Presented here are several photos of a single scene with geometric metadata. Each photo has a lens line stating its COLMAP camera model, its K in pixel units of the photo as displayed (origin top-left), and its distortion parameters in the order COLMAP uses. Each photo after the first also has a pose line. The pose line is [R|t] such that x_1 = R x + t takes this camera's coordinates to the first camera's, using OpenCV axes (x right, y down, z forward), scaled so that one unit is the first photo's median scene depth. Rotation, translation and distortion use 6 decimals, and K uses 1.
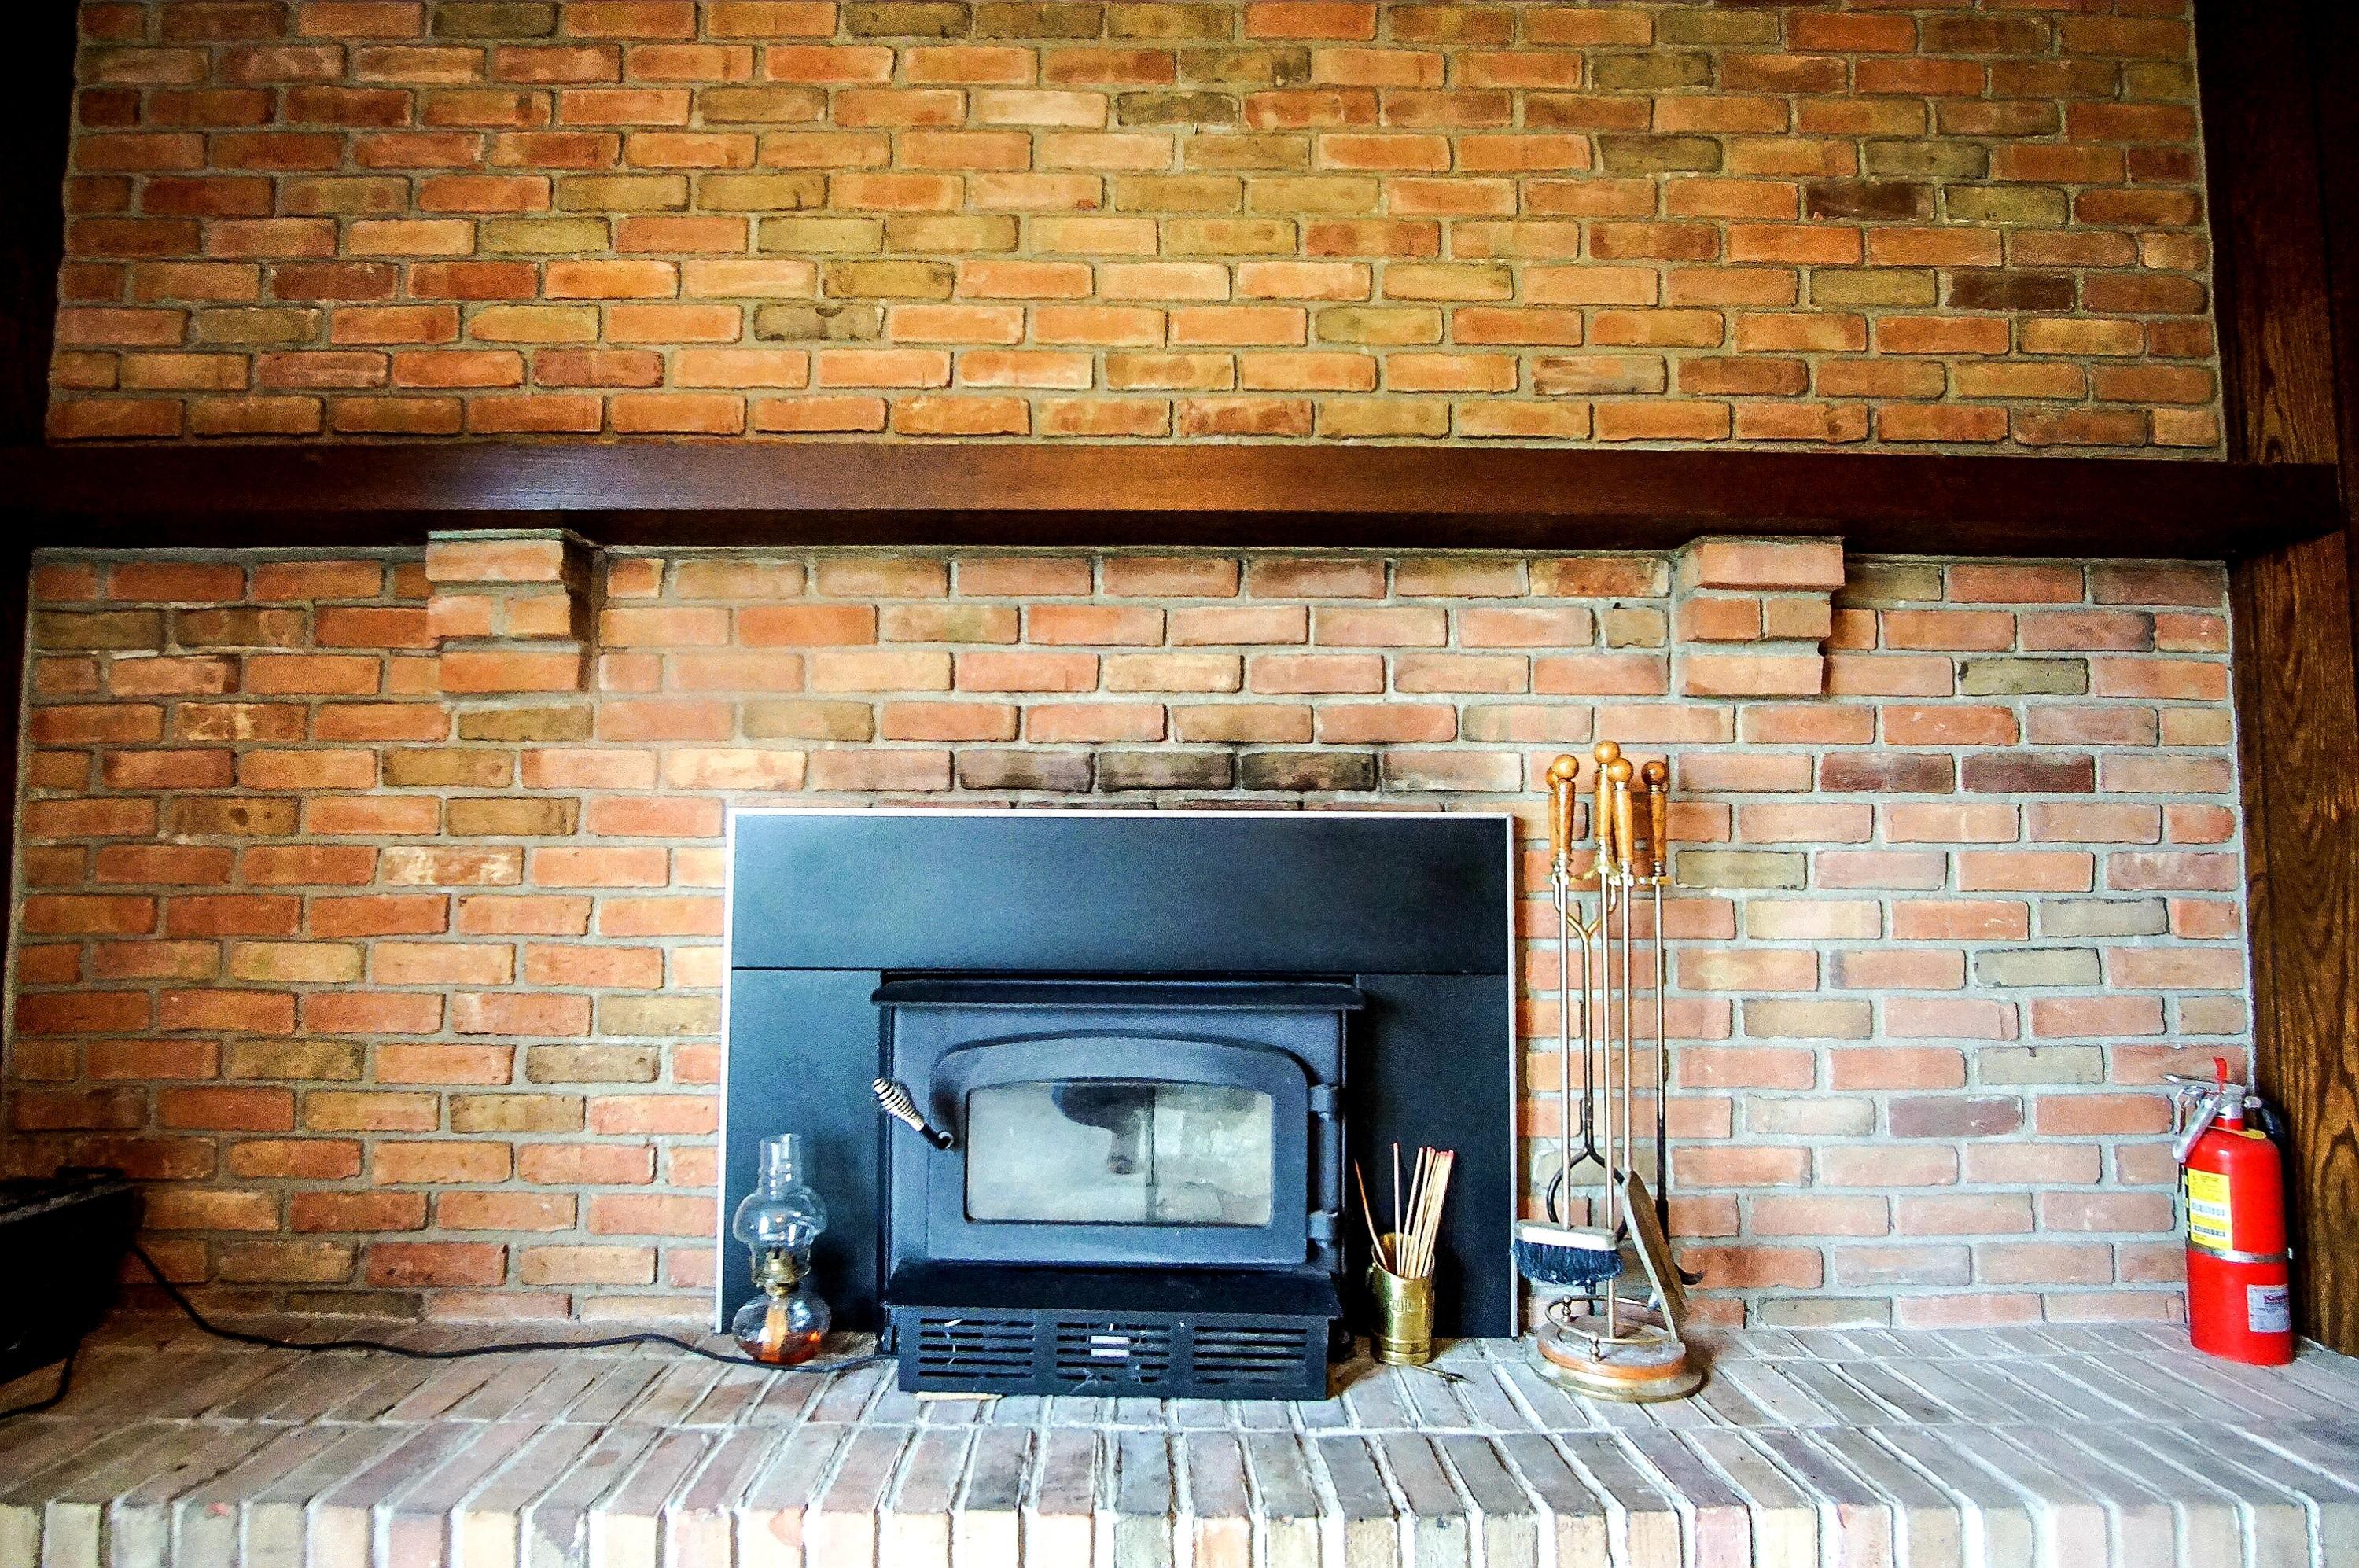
lens RADIAL K [[1259.0, 0, 1153.9], [0, 1259.0, 781.8], [0, 0, 1]] dist [-0.027469, 0.002801]
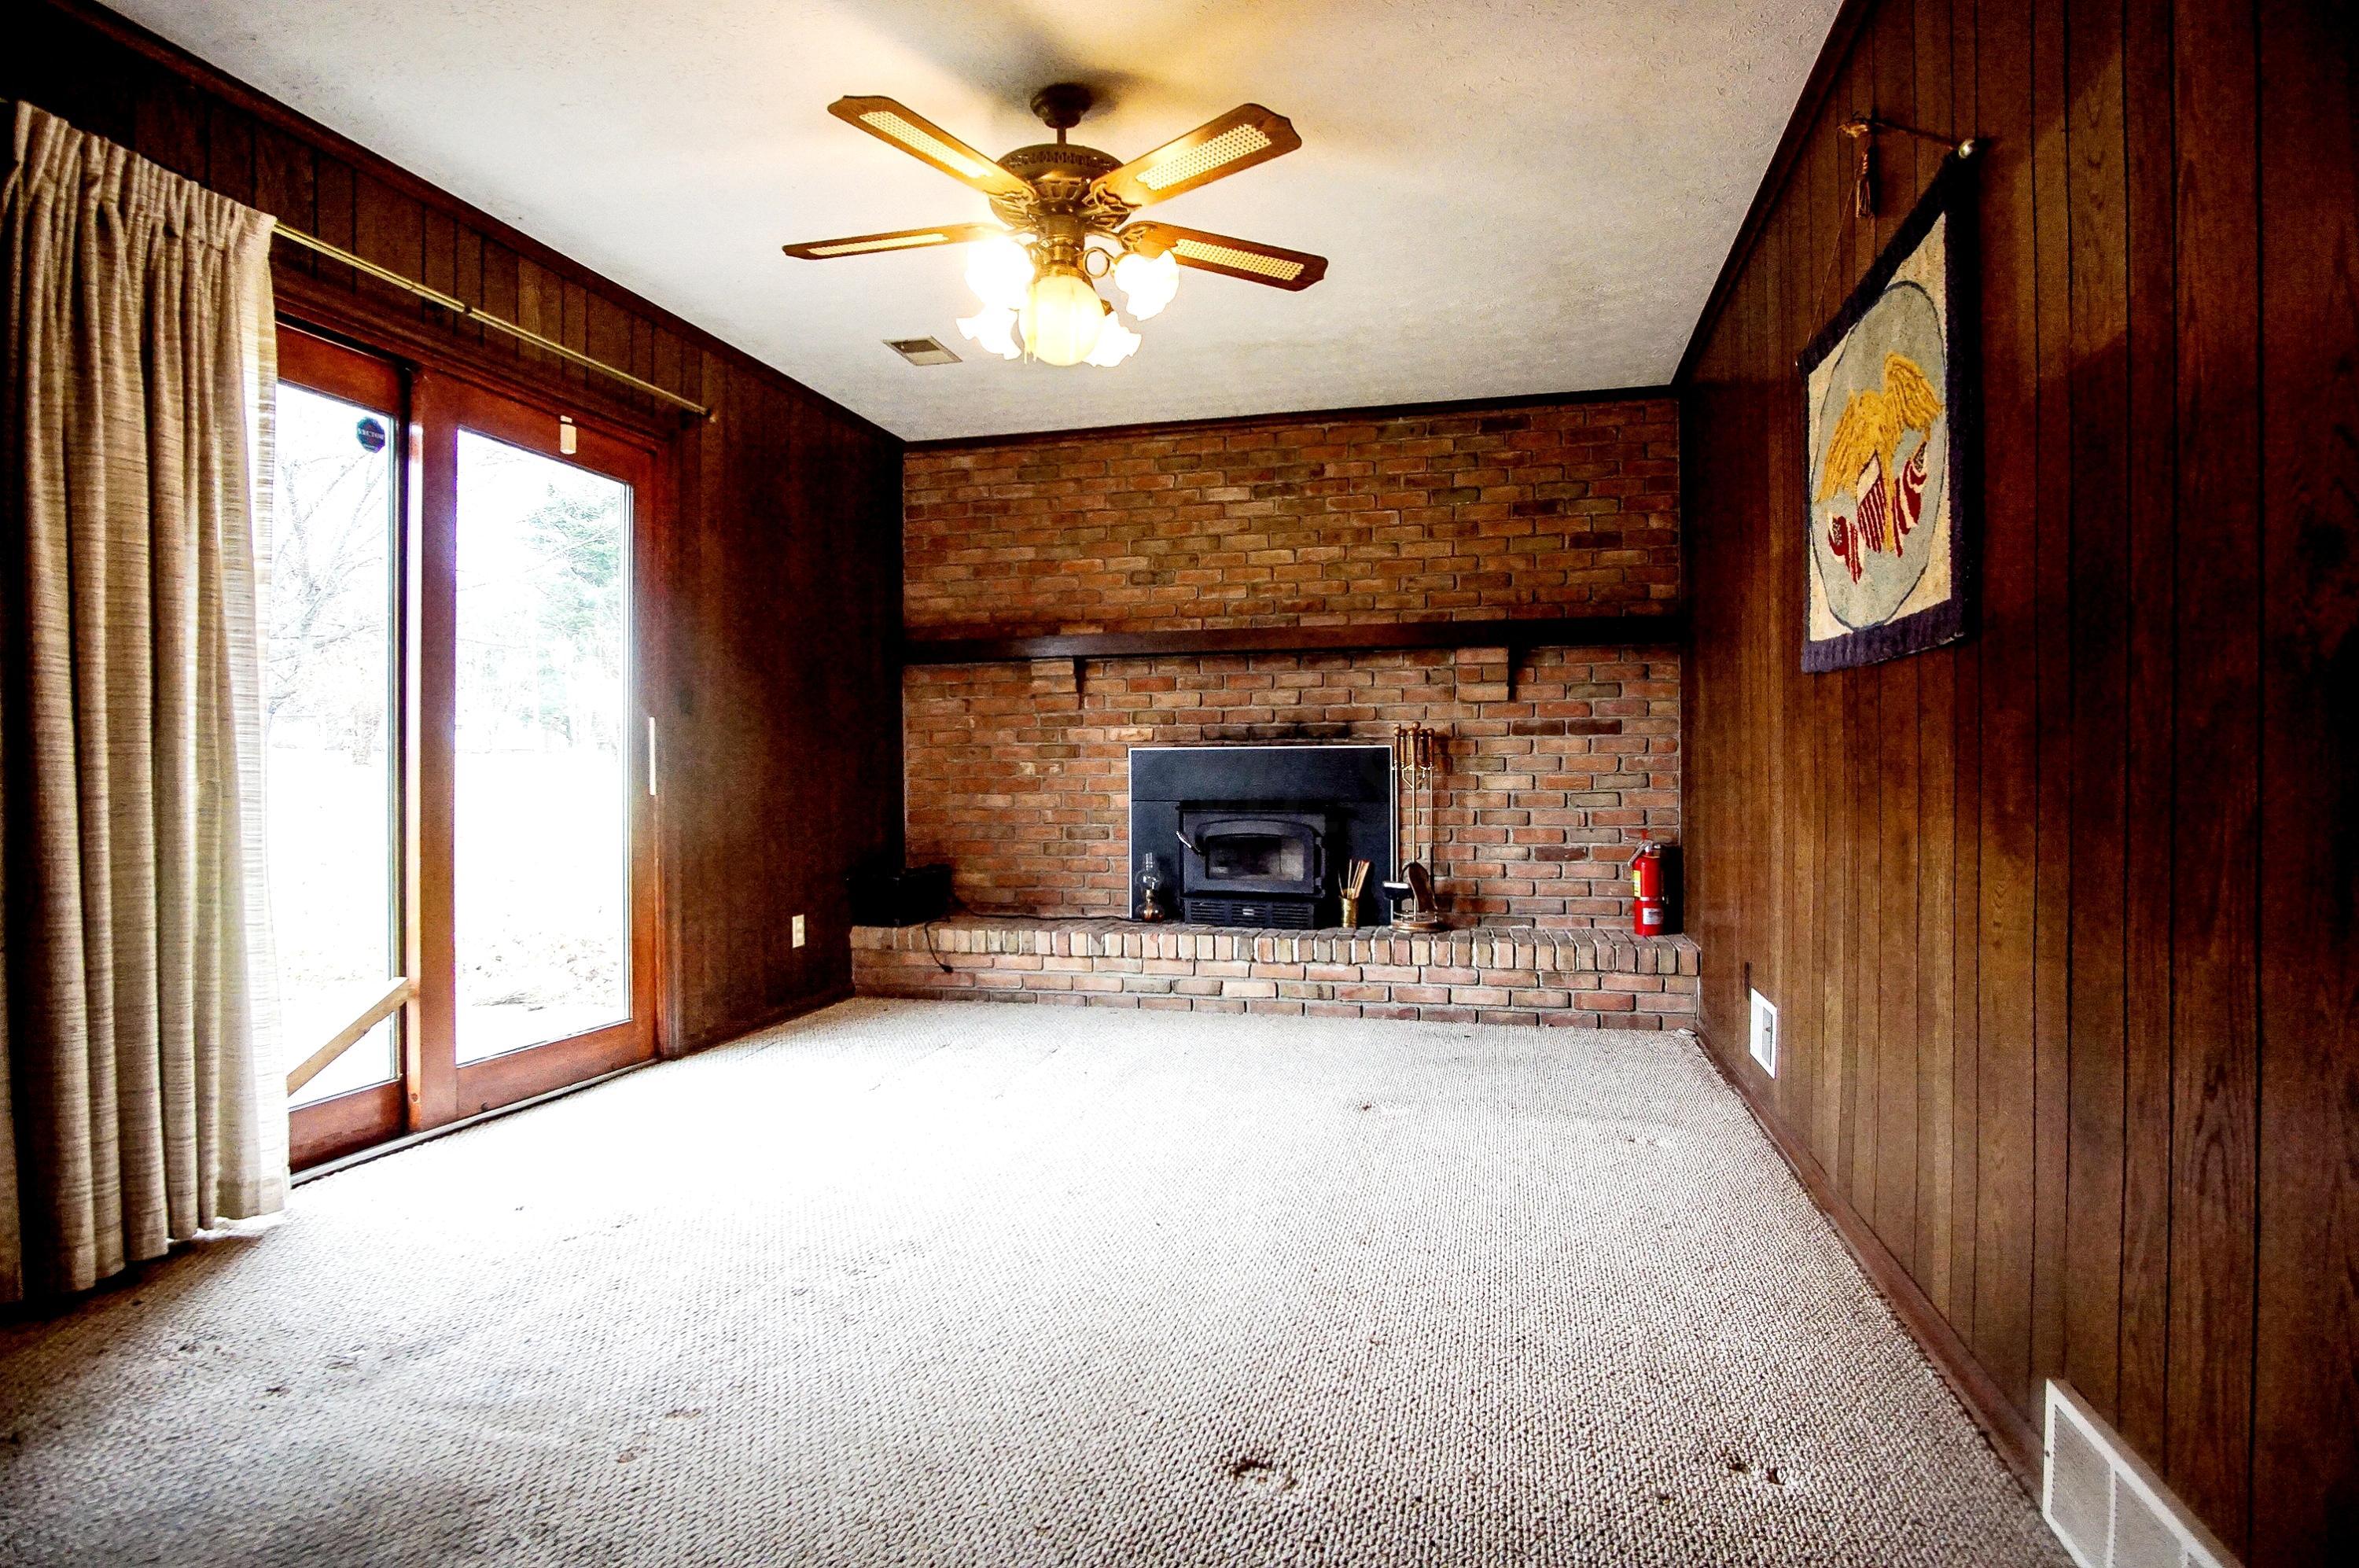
lens RADIAL K [[1259.0, 0, 1153.9], [0, 1259.0, 781.8], [0, 0, 1]] dist [-0.027469, 0.002801]
pose [[0.965155, -0.007976, -0.261558, 0.494898], [0.029538, 0.996468, 0.078610, -0.129930], [0.260007, -0.083596, 0.961981, -1.844171]]
